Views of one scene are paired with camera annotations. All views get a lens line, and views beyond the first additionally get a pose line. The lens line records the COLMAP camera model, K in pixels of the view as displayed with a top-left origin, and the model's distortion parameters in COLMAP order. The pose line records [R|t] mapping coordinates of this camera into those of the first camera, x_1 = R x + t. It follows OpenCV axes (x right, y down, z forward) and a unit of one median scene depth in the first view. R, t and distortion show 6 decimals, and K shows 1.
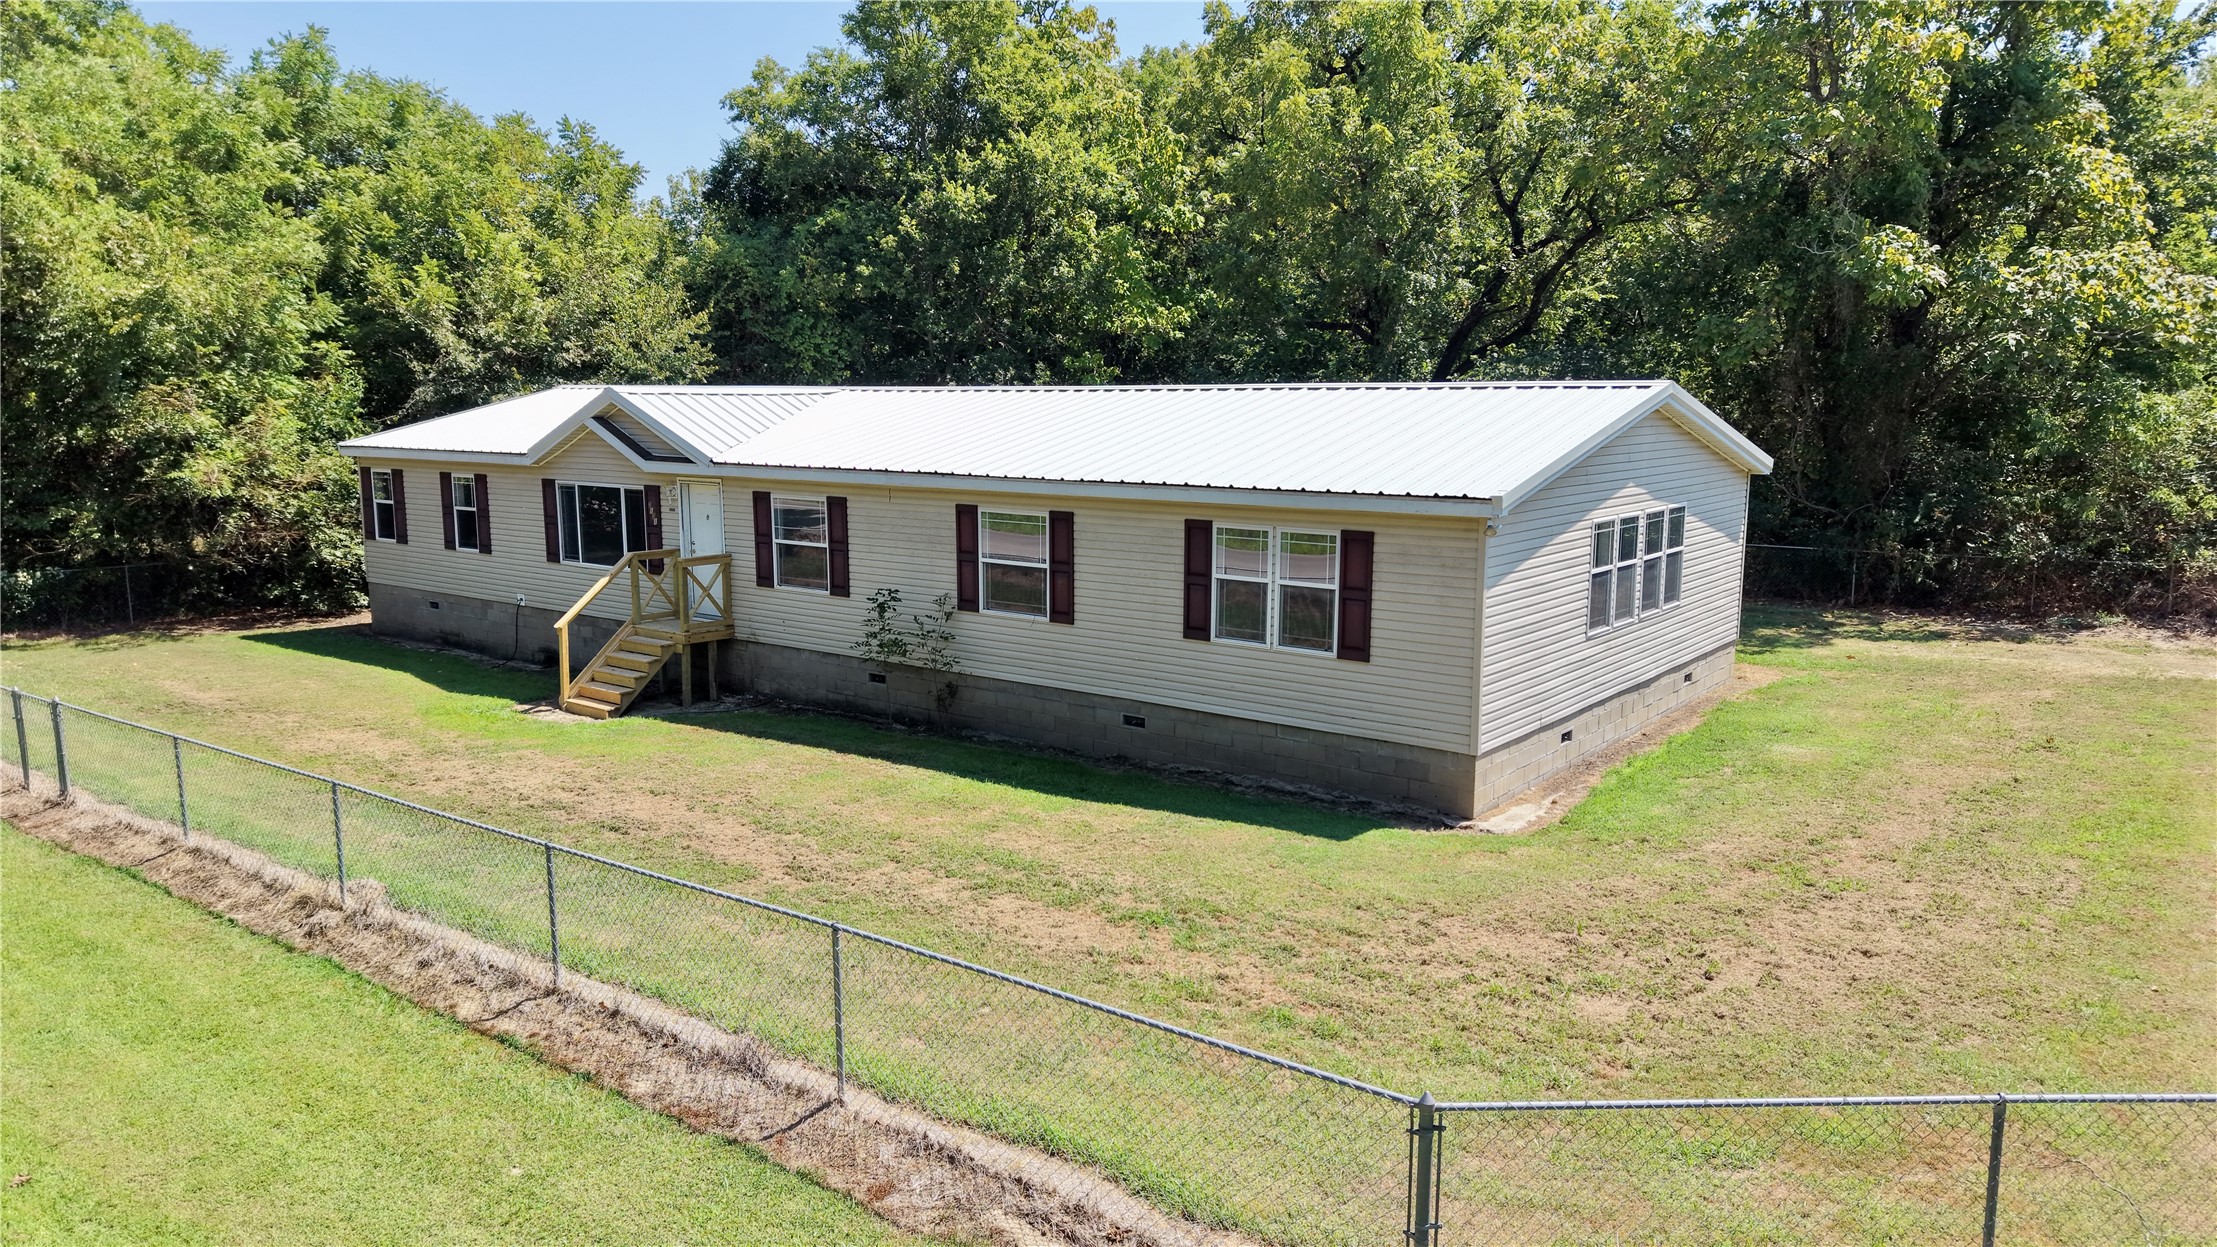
lens RADIAL K [[1485.9, 0, 1114.5], [0, 1485.9, 622.3], [0, 0, 1]] dist [0.035537, -0.048638]
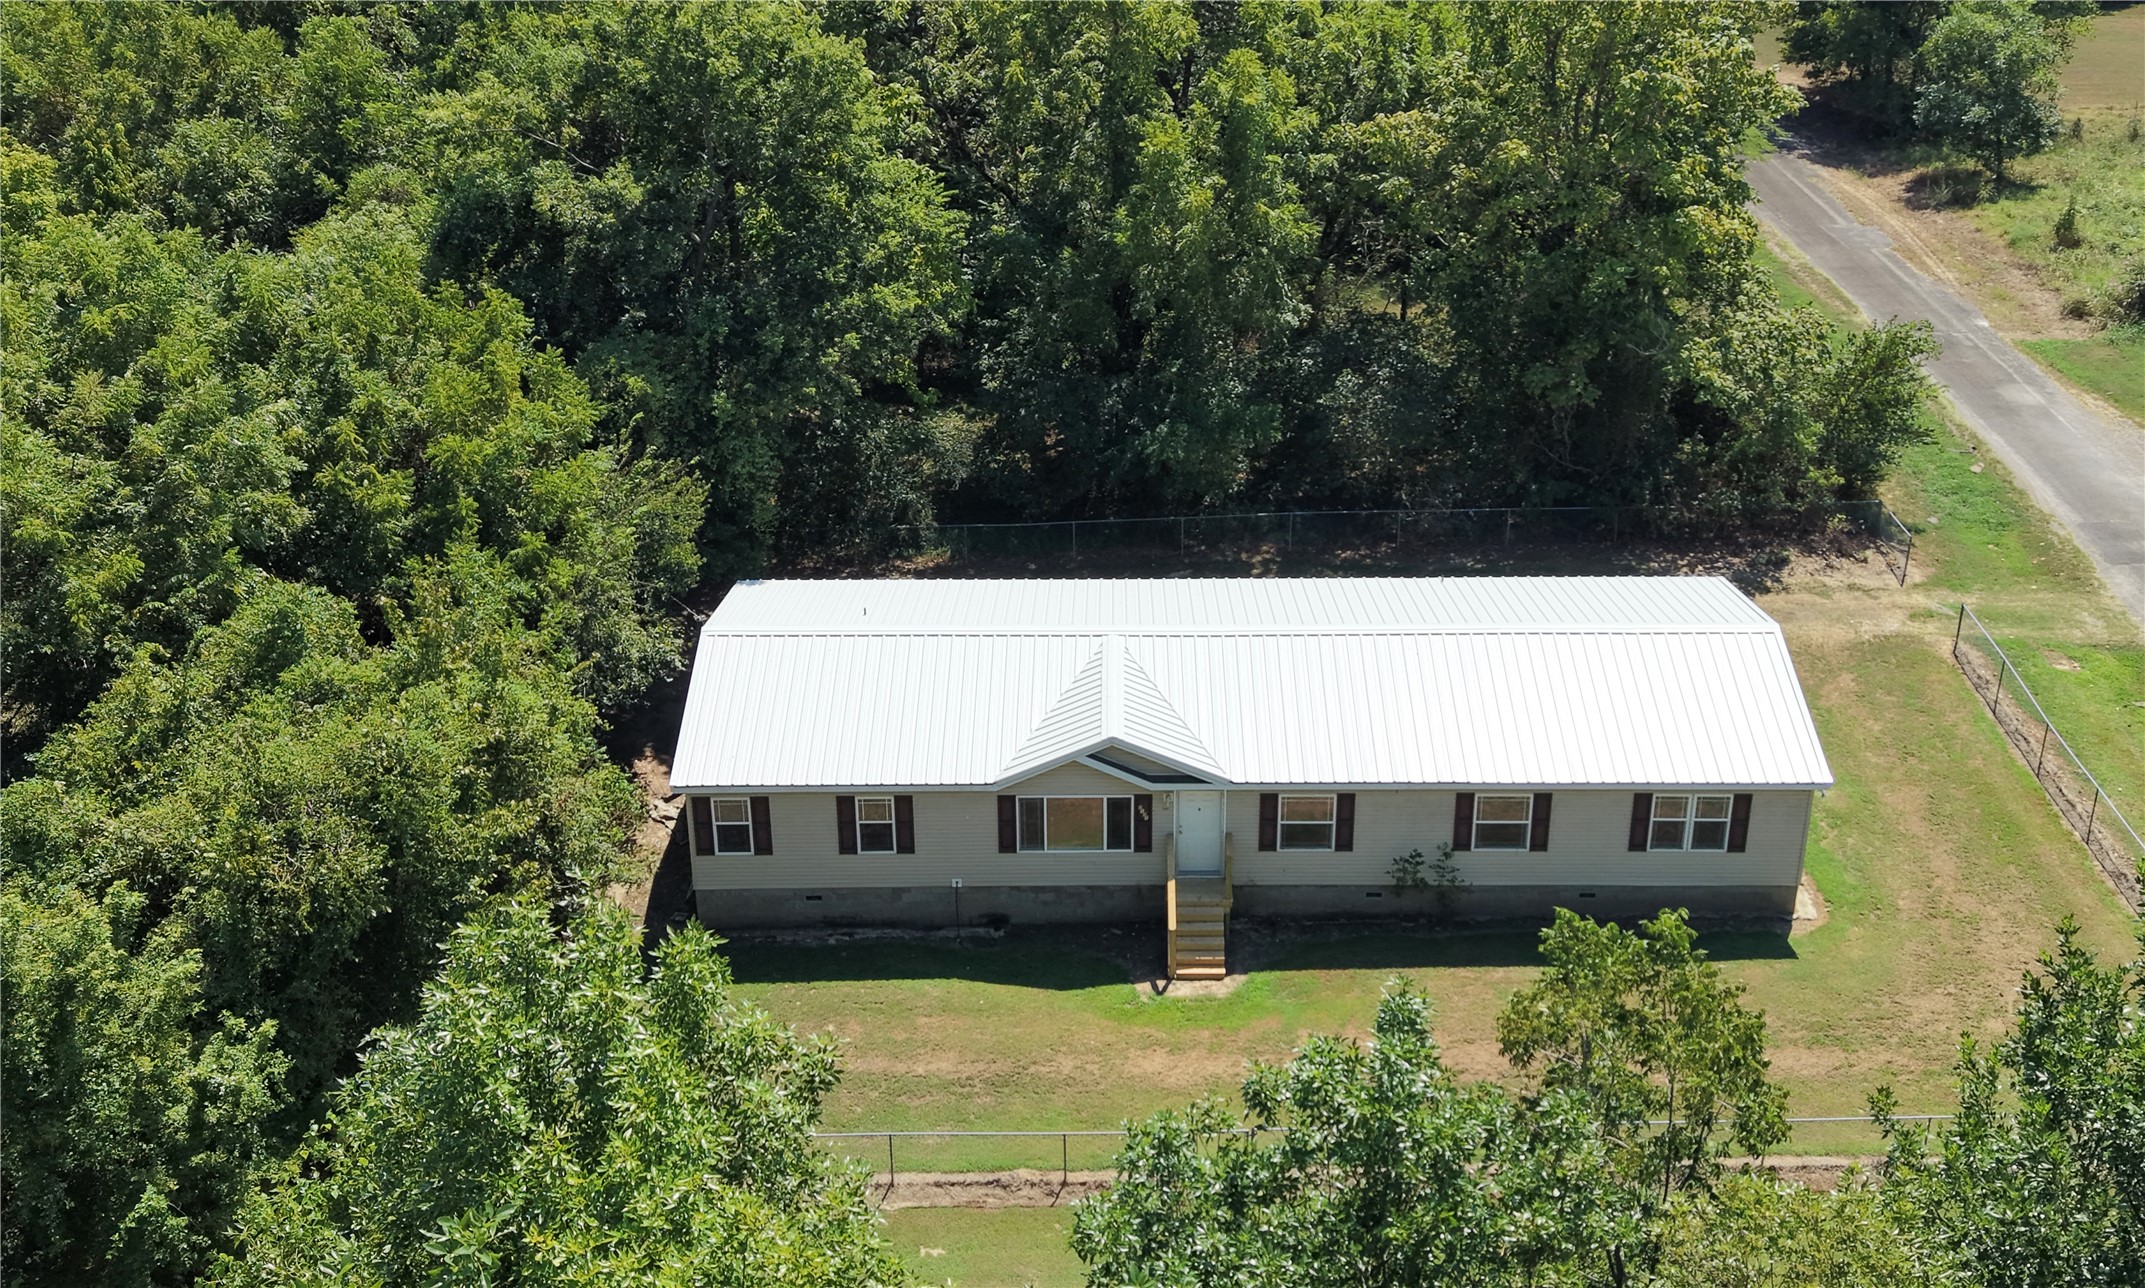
lens RADIAL K [[2416.5, 0, 1129.8], [0, 2416.5, 638.6], [0, 0, 1]] dist [0.197135, -0.650900]
pose [[0.788713, -0.280171, 0.547207, -1.650468], [0.095907, 0.935291, 0.340635, -1.082512], [-0.607234, -0.216182, 0.764547, -0.691132]]
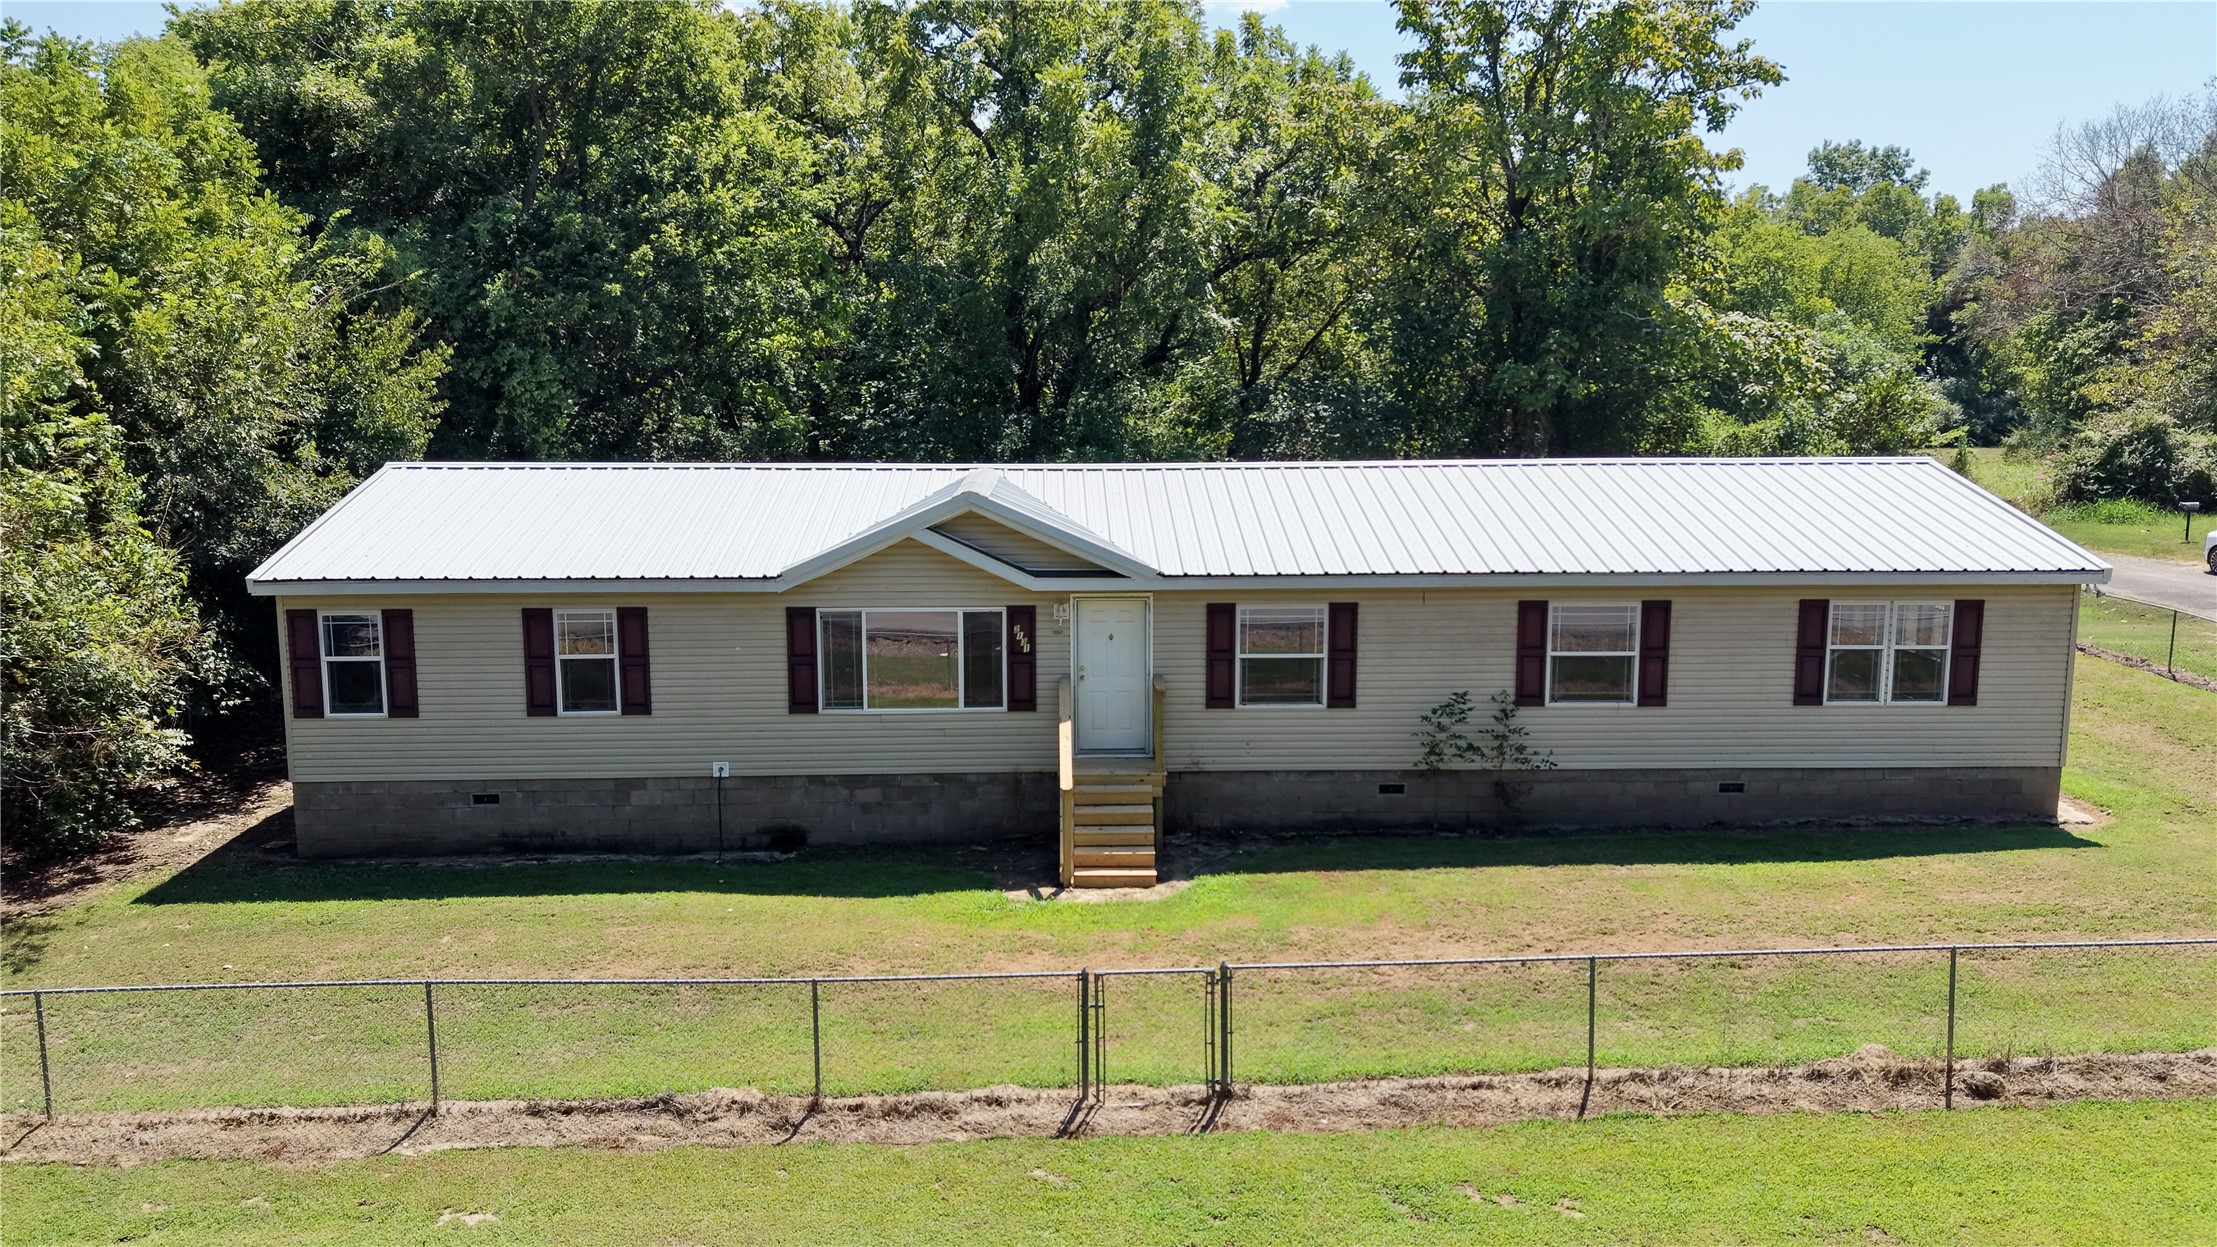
lens RADIAL K [[1743.0, 0, 1106.3], [0, 1743.0, 621.7], [0, 0, 1]] dist [0.065297, -0.087577]
pose [[0.776535, -0.097704, 0.622452, -0.992143], [0.099478, 0.994525, 0.032005, -0.123407], [-0.622171, 0.037067, 0.782003, 0.238944]]
